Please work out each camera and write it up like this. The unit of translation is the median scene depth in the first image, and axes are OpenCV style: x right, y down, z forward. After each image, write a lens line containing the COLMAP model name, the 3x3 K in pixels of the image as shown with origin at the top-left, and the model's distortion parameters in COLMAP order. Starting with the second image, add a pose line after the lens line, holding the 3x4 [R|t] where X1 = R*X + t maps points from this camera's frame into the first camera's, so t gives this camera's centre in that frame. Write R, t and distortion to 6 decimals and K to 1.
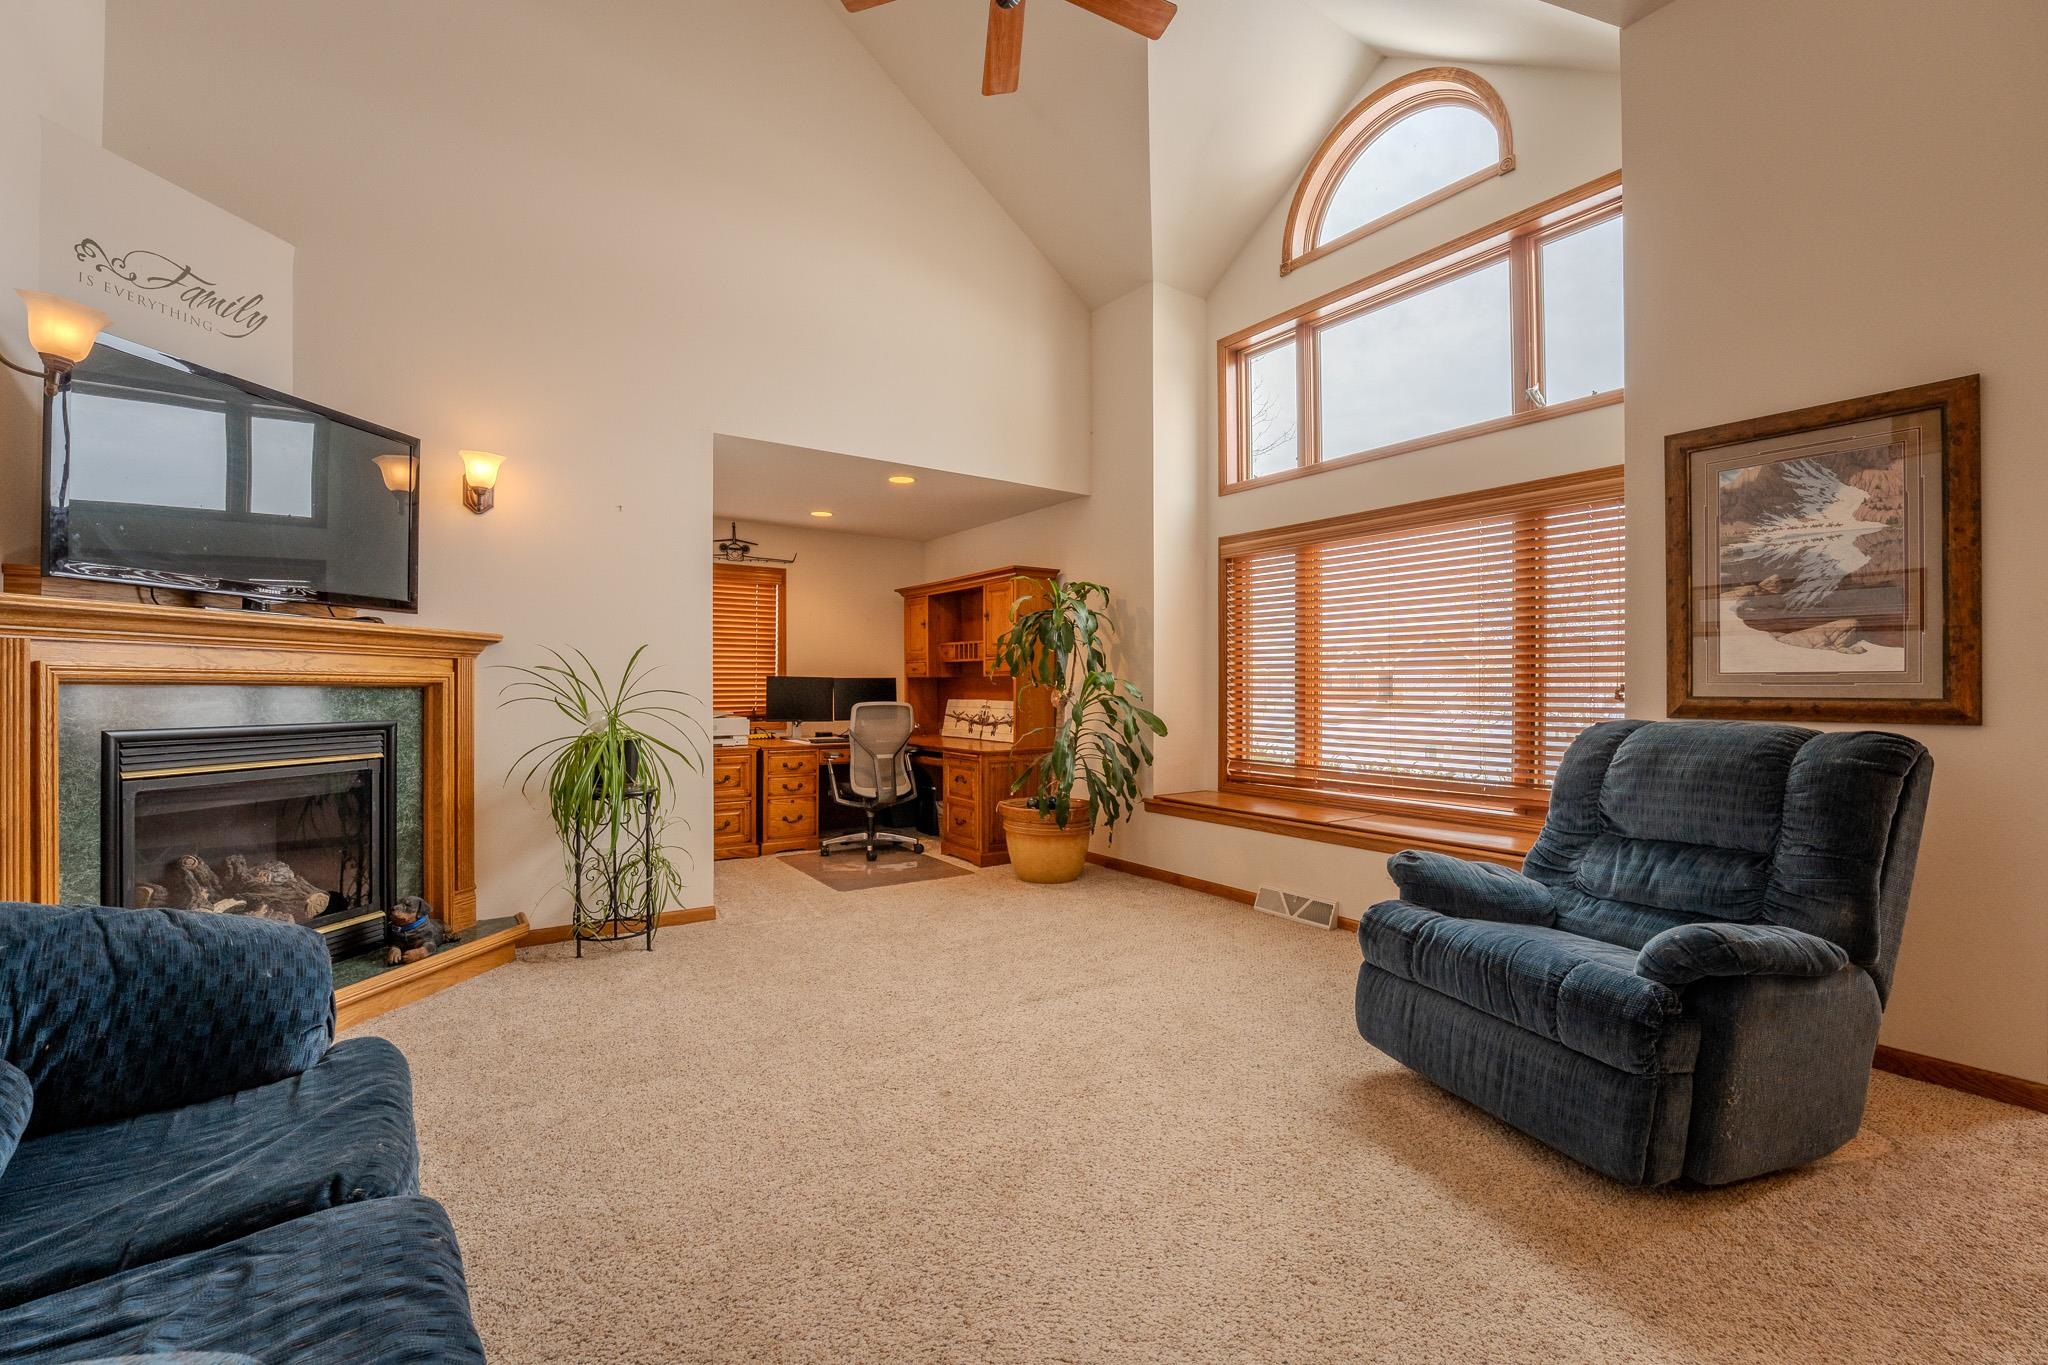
lens RADIAL K [[880.1, 0, 1023.1], [0, 880.1, 680.8], [0, 0, 1]] dist [-0.018335, 0.000727]
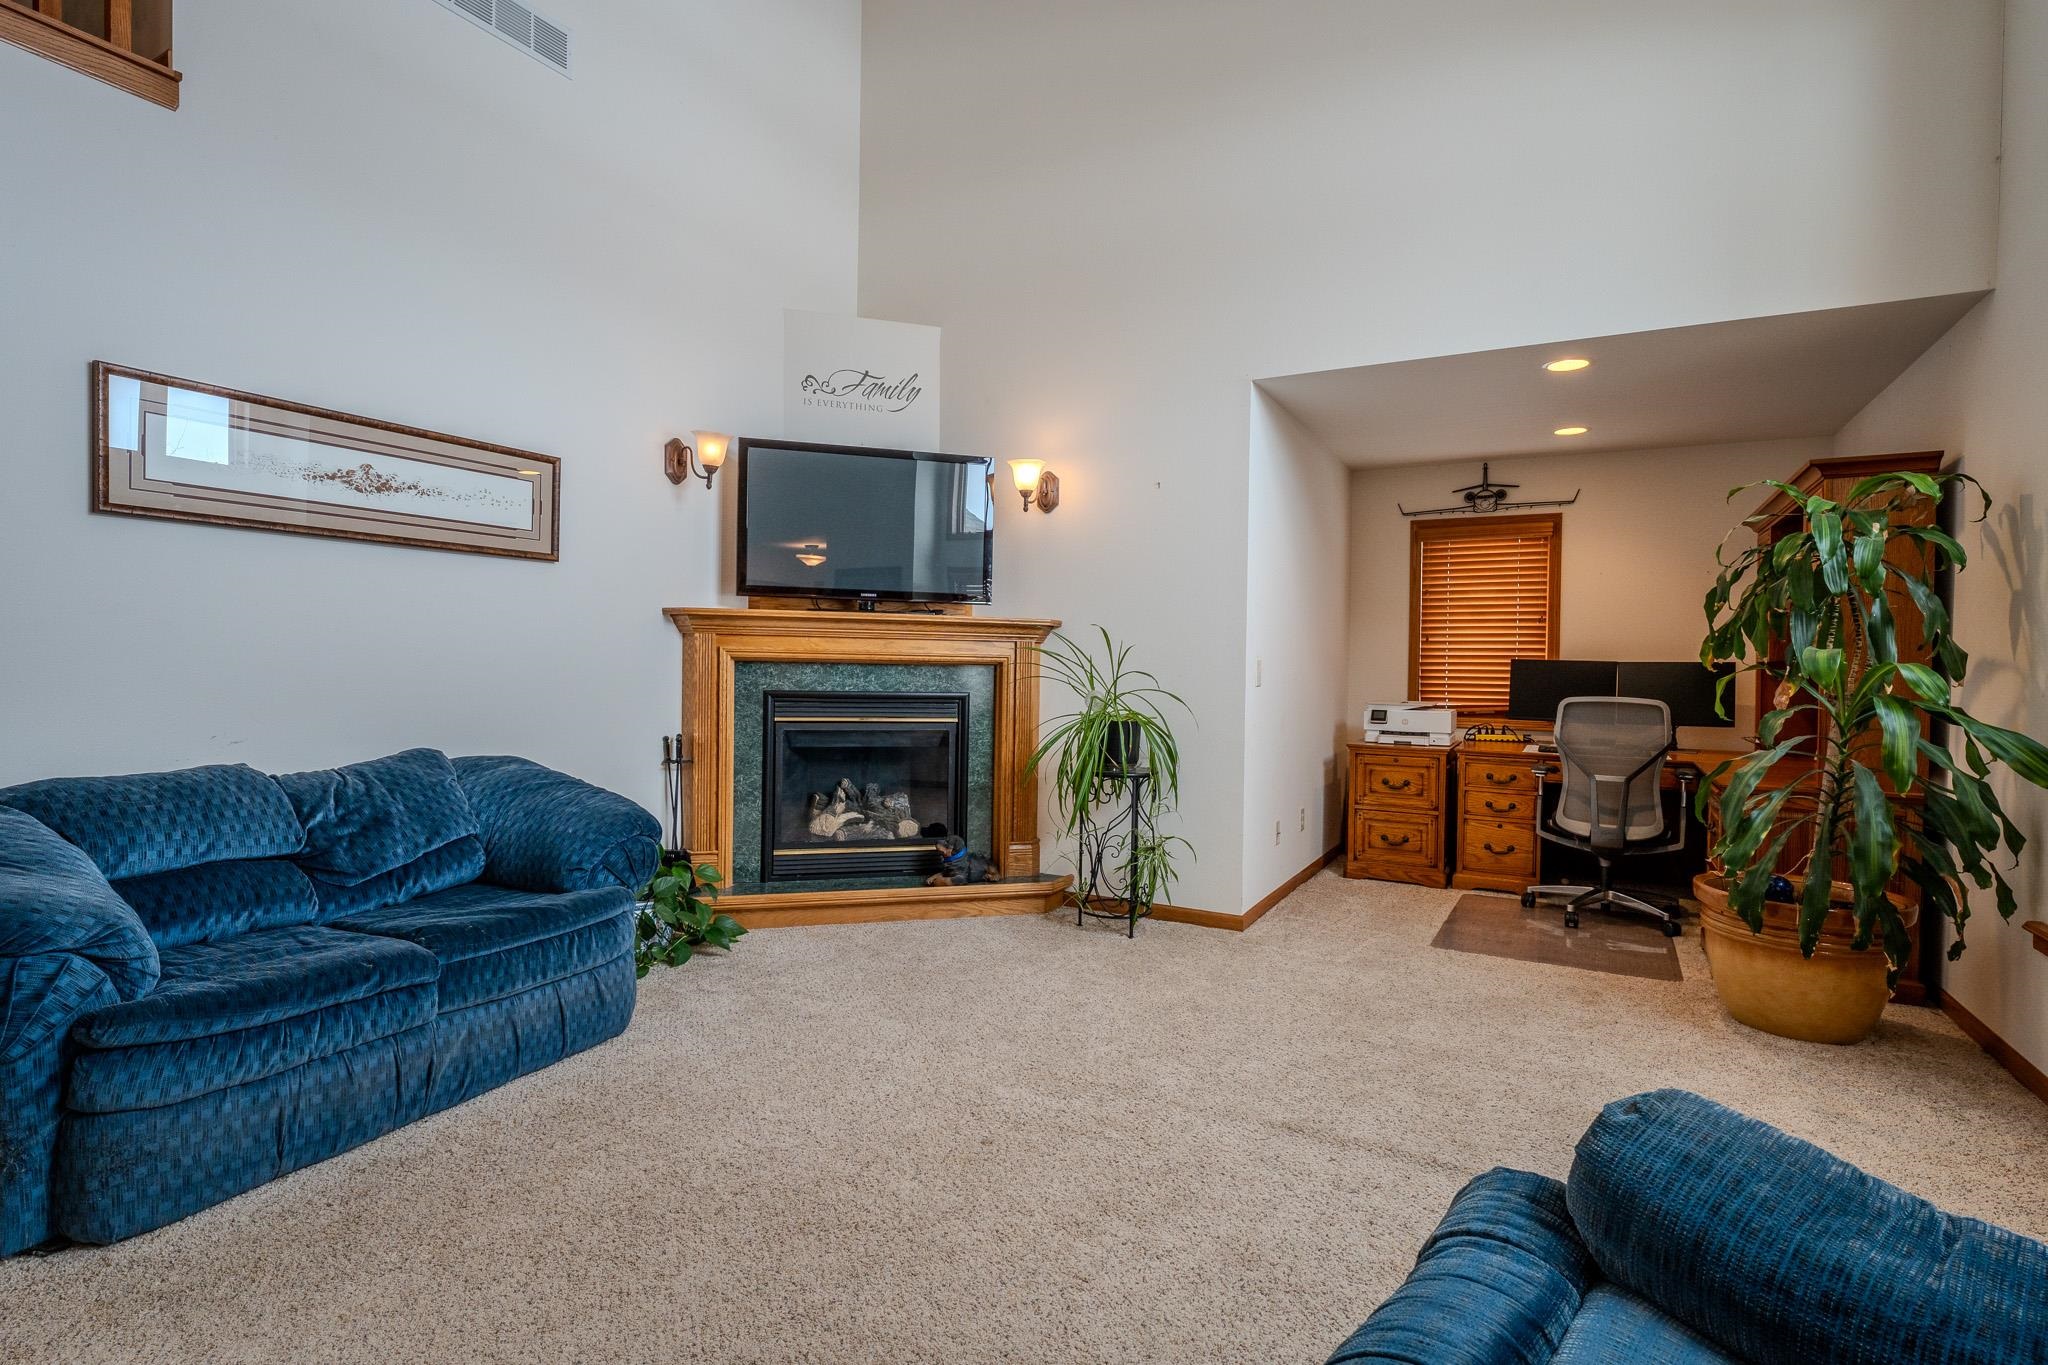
lens RADIAL K [[998.6, 0, 976.2], [0, 998.6, 684.6], [0, 0, 1]] dist [-0.010774, -0.000778]
pose [[0.419349, 0.024782, -0.907487, 0.493853], [-0.008919, 0.999692, 0.023178, 0.001017], [0.907781, -0.001626, 0.419440, 0.367885]]
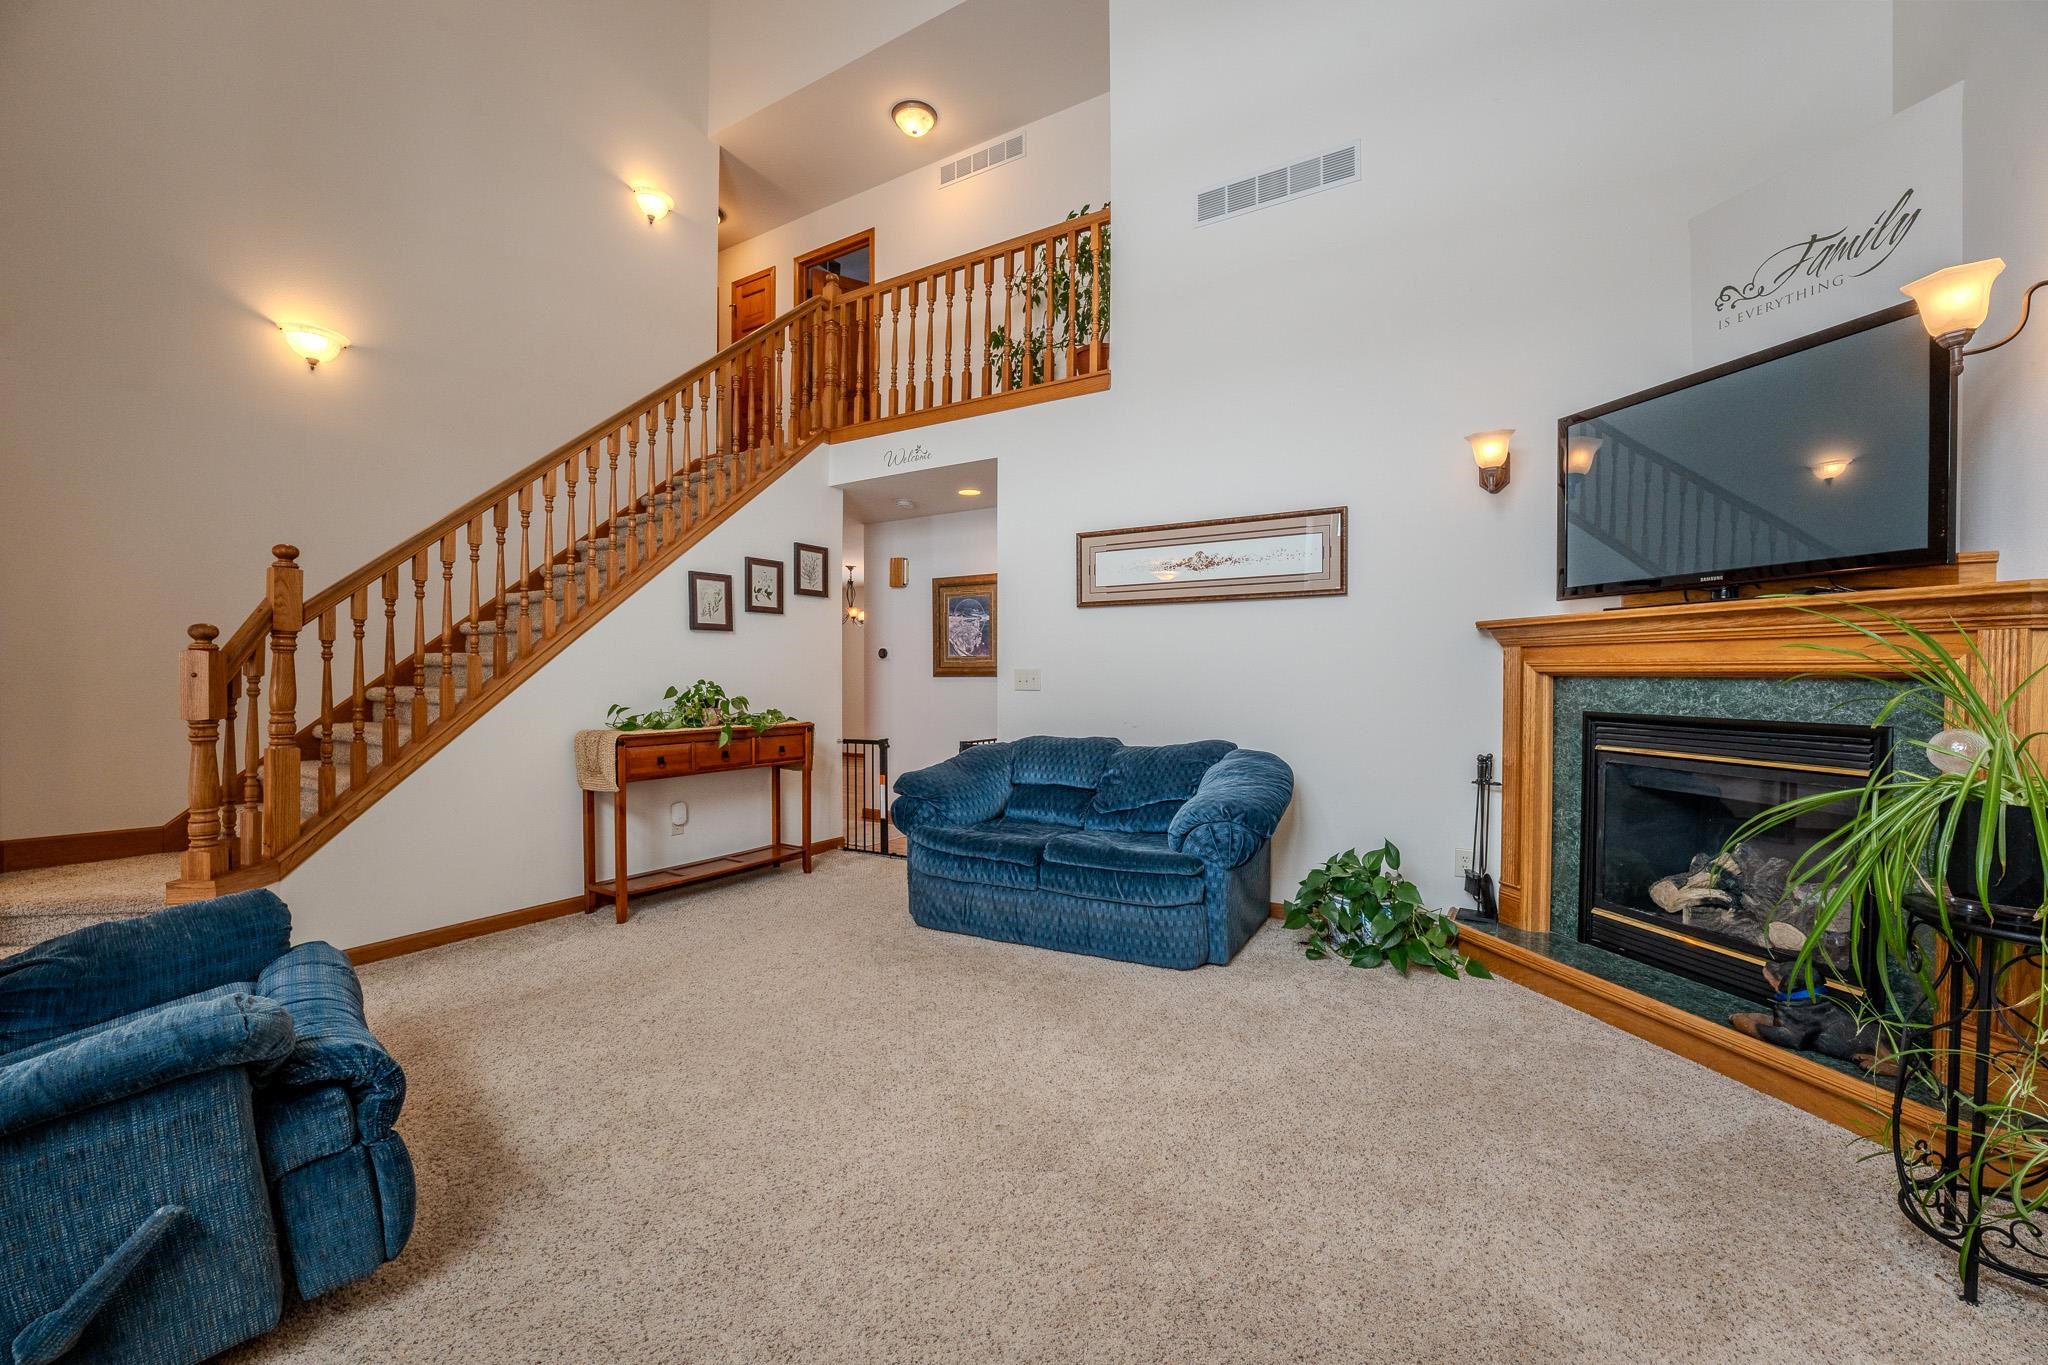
lens RADIAL K [[830.4, 0, 1032.0], [0, 830.4, 682.6], [0, 0, 1]] dist [-0.031430, 0.005010]
pose [[-0.913791, 0.003868, -0.406166, 0.141453], [0.004039, 0.999992, 0.000436, 0.006692], [0.406164, -0.001243, -0.913799, 1.147460]]
